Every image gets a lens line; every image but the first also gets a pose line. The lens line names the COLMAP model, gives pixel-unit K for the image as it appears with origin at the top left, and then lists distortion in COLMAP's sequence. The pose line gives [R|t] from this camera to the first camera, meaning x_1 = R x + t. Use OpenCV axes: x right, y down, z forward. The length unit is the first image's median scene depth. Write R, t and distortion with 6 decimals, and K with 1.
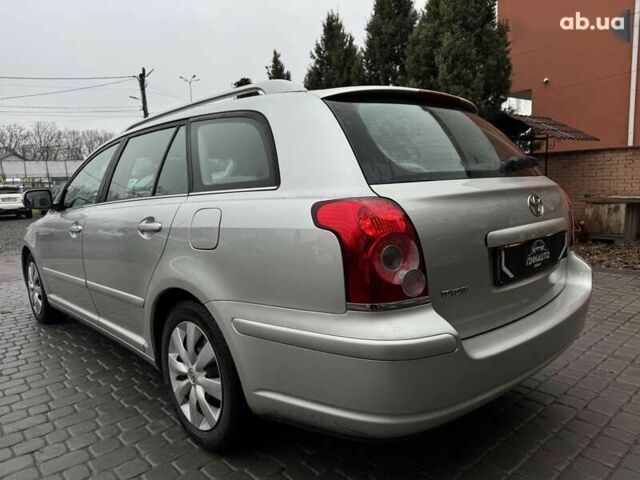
lens RADIAL K [[453.1, 0, 322.2], [0, 453.1, 244.3], [0, 0, 1]] dist [0.008331, -0.007163]
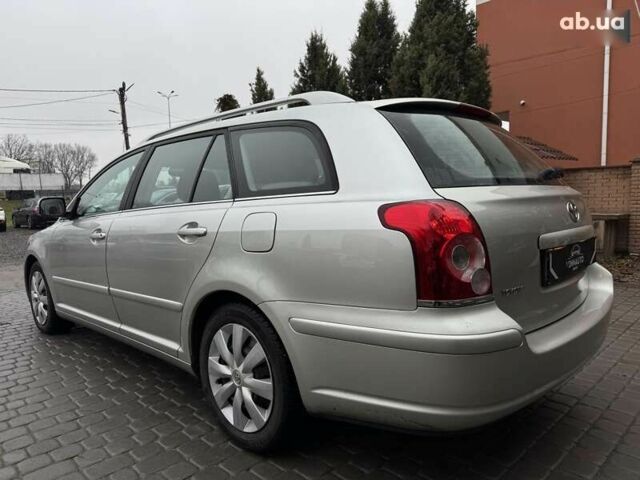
lens RADIAL K [[453.1, 0, 318.9], [0, 453.1, 243.4], [0, 0, 1]] dist [0.008331, -0.007163]
pose [[0.998911, 0.006407, 0.046208, -0.144405], [-0.004621, 0.999242, -0.038656, 0.026243], [-0.046420, 0.038400, 0.998184, -0.028251]]
